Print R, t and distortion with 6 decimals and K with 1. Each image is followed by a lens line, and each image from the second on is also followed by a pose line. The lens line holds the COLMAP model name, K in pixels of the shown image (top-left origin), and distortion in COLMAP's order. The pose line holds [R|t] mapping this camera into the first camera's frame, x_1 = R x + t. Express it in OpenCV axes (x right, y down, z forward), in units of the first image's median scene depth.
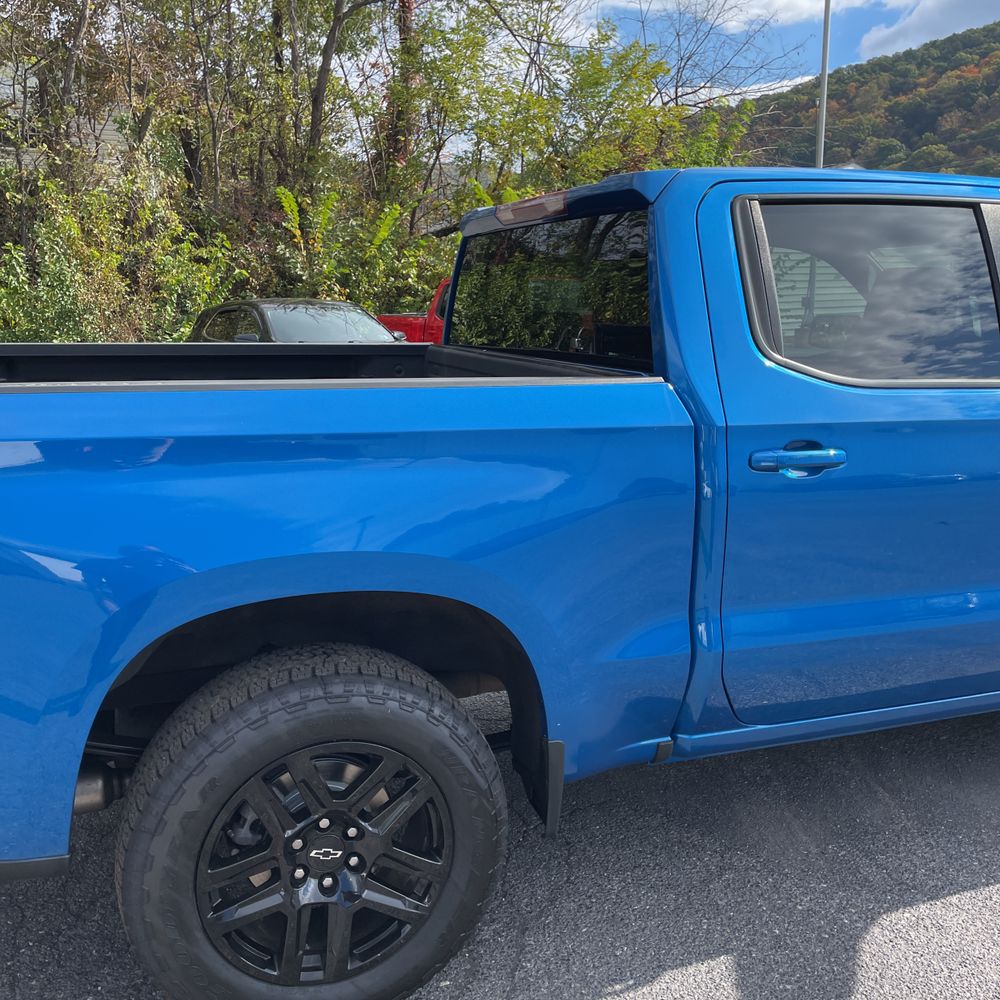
lens RADIAL K [[1001.5, 0, 519.0], [0, 1001.5, 489.9], [0, 0, 1]] dist [0.085154, -0.111659]
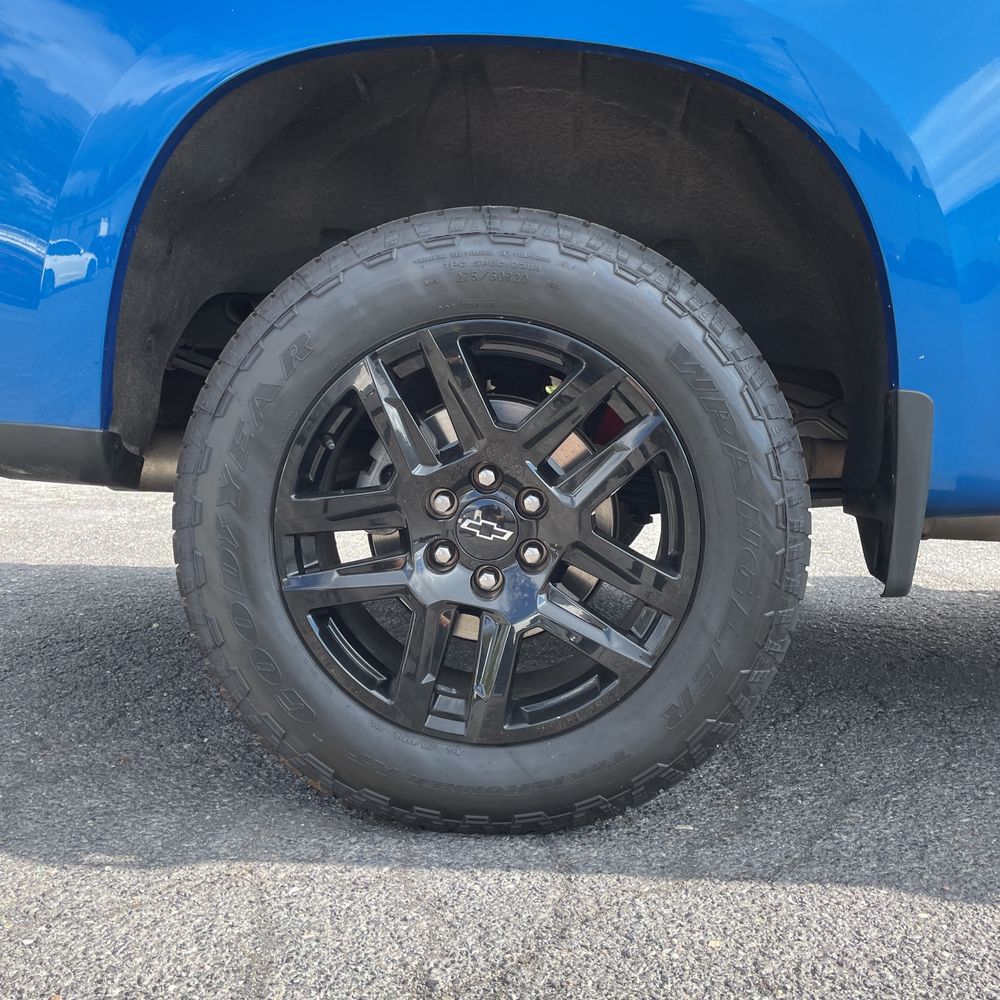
lens RADIAL K [[1084.0, 0, 472.9], [0, 1084.0, 454.0], [0, 0, 1]] dist [0.067707, -0.023910]
pose [[0.910211, 0.051940, -0.410875, 0.067449], [-0.089349, 0.993369, -0.072359, 0.364699], [0.404392, 0.102573, 0.908816, 0.404277]]
